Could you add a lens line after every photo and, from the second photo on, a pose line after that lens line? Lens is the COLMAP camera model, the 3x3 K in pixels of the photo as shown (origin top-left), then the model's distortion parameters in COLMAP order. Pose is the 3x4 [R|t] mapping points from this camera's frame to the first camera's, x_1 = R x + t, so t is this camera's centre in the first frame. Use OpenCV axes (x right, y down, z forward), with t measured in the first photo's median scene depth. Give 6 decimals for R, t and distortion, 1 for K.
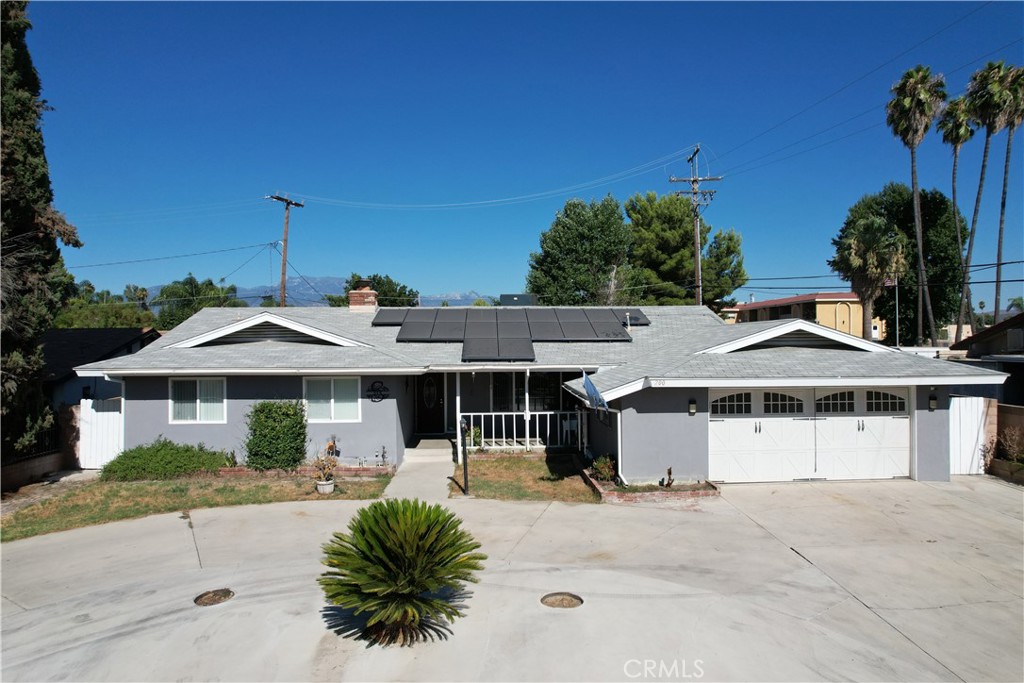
lens RADIAL K [[647.1, 0, 512.0], [0, 647.1, 341.5], [0, 0, 1]] dist [-0.076799, 0.075591]
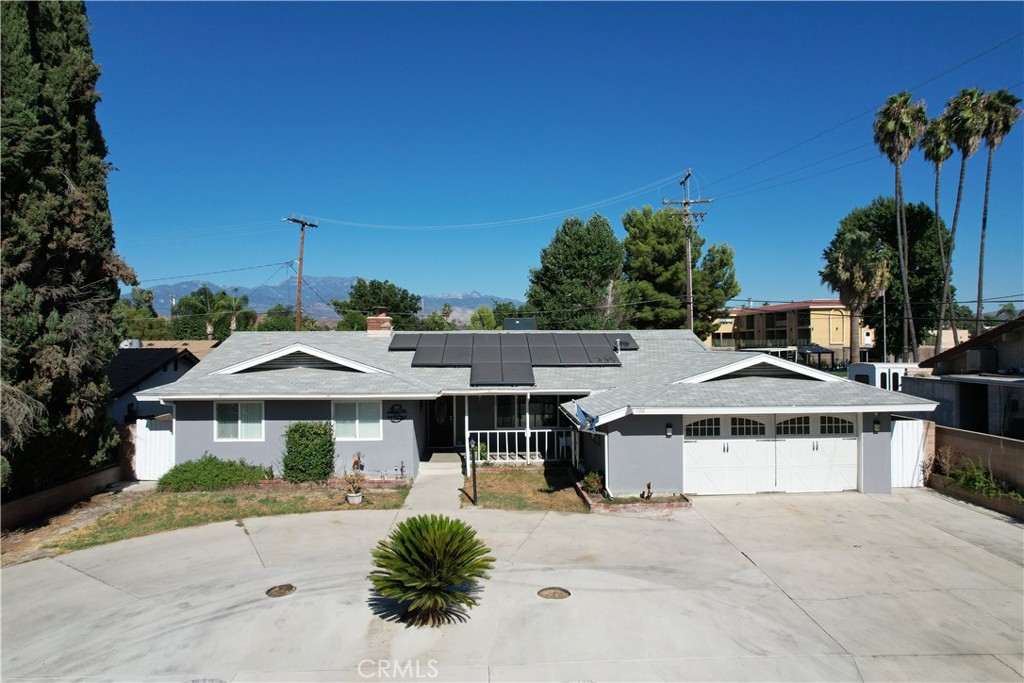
lens RADIAL K [[647.1, 0, 512.0], [0, 647.1, 341.5], [0, 0, 1]] dist [-0.076799, 0.075591]
pose [[0.999997, 0.000886, -0.002131, -0.002204], [-0.000884, 0.999999, 0.000591, -0.058062], [0.002132, -0.000589, 0.999998, -0.163164]]
